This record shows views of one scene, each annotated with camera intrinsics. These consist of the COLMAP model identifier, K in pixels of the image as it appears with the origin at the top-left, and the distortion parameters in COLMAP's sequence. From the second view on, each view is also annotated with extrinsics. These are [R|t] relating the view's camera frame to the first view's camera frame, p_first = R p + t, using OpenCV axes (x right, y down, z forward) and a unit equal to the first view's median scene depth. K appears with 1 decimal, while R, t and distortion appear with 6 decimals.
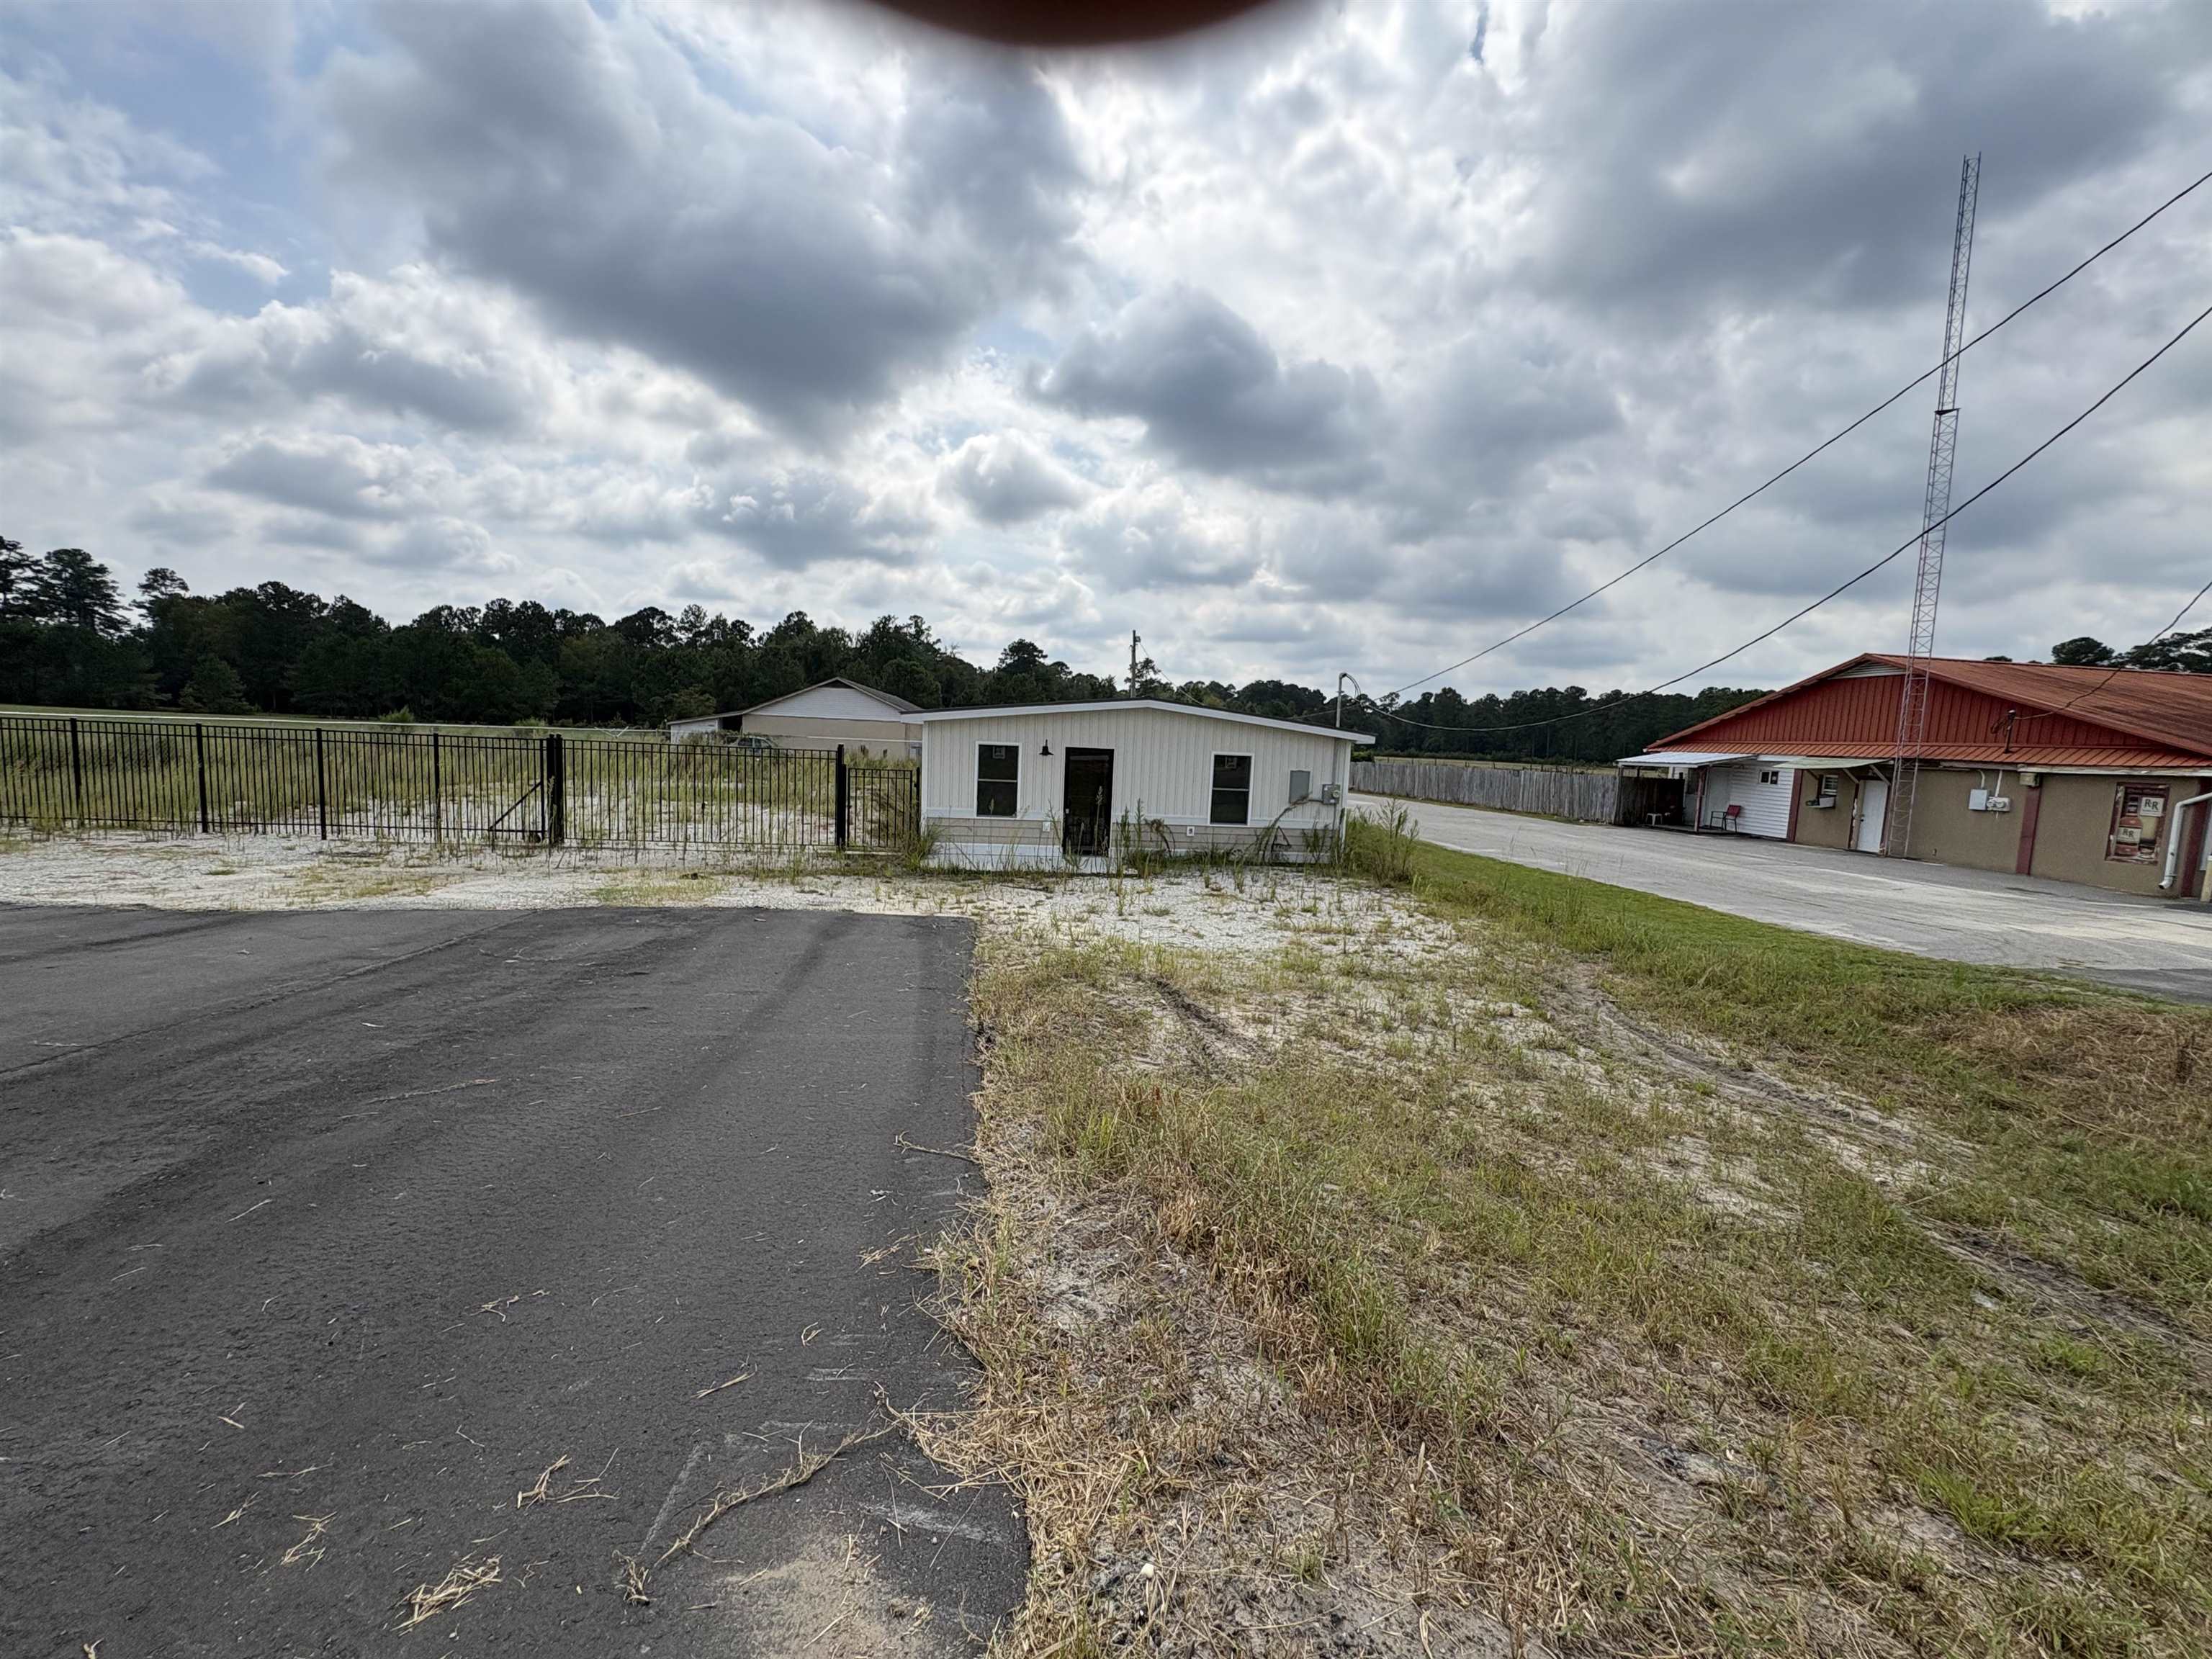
lens RADIAL K [[885.1, 0, 1119.1], [0, 885.1, 828.0], [0, 0, 1]] dist [0.000056, 0.000043]
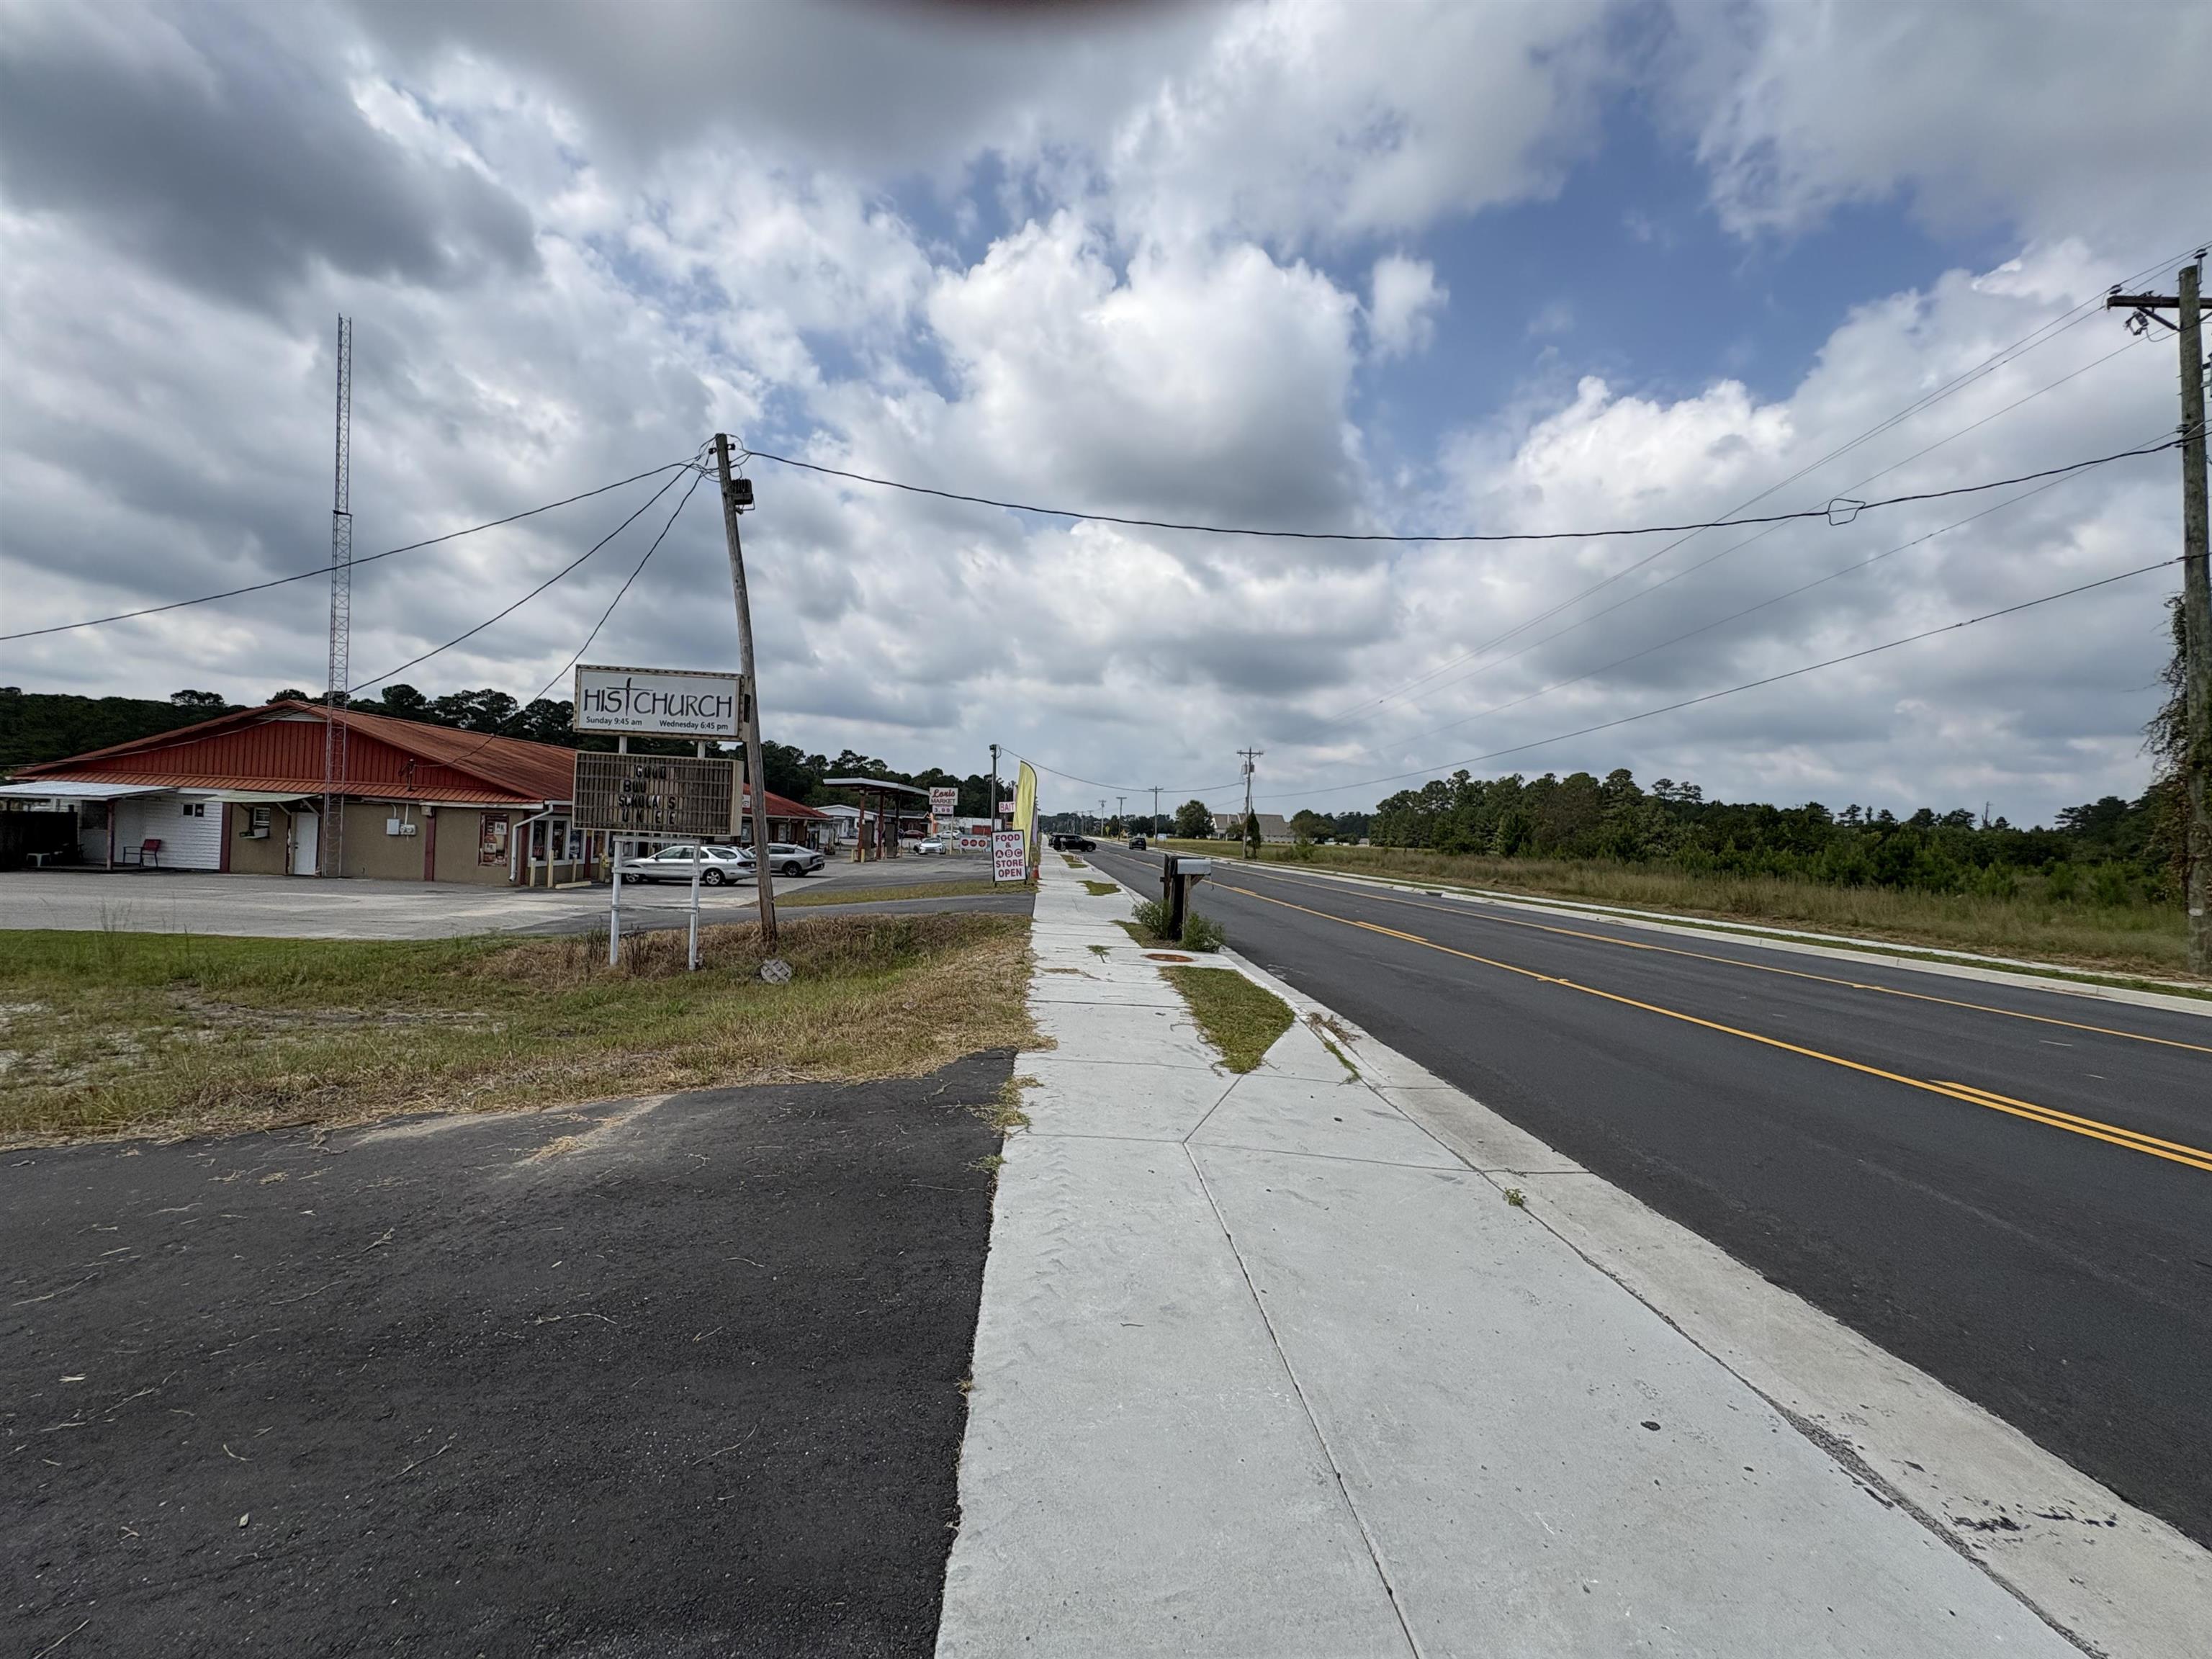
lens RADIAL K [[885.1, 0, 1105.5], [0, 885.1, 825.1], [0, 0, 1]] dist [0.000056, 0.000043]
pose [[0.082490, -0.035500, 0.995959, -0.092437], [0.059036, 0.997784, 0.030676, -0.005140], [-0.994842, 0.056267, 0.084403, -0.057810]]
